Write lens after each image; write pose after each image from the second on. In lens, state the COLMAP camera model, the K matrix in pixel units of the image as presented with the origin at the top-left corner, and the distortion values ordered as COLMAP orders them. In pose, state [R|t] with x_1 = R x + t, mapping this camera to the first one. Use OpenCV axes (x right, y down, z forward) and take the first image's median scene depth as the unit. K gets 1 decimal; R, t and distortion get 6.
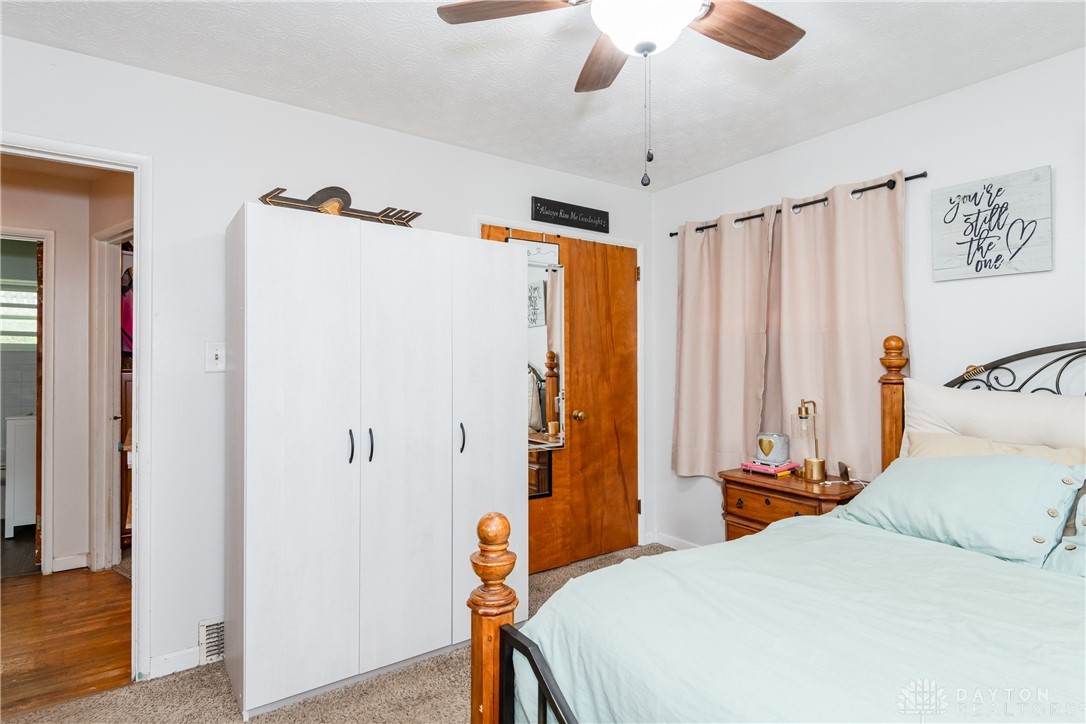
lens RADIAL K [[572.2, 0, 541.2], [0, 572.2, 363.6], [0, 0, 1]] dist [-0.000733, -0.000387]
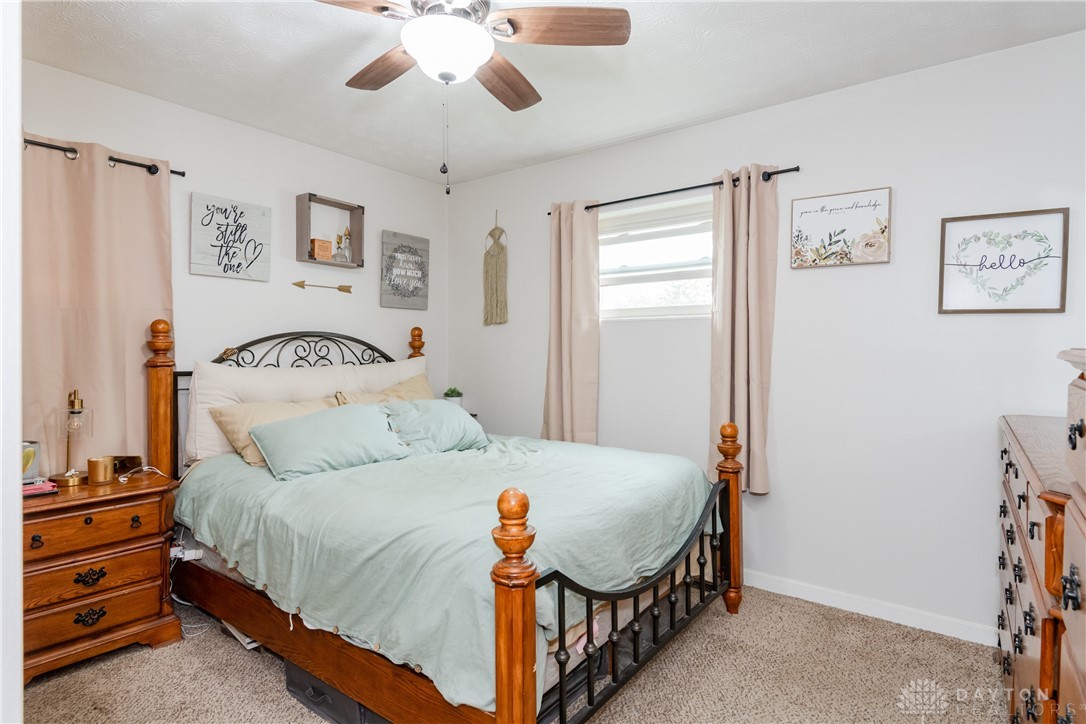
lens RADIAL K [[572.2, 0, 540.6], [0, 572.2, 356.1], [0, 0, 1]] dist [-0.000733, -0.000387]
pose [[-0.321893, -0.011858, 0.946702, -0.641252], [0.002910, 0.999904, 0.013513, 0.005843], [-0.946772, 0.007104, -0.321827, 0.766267]]
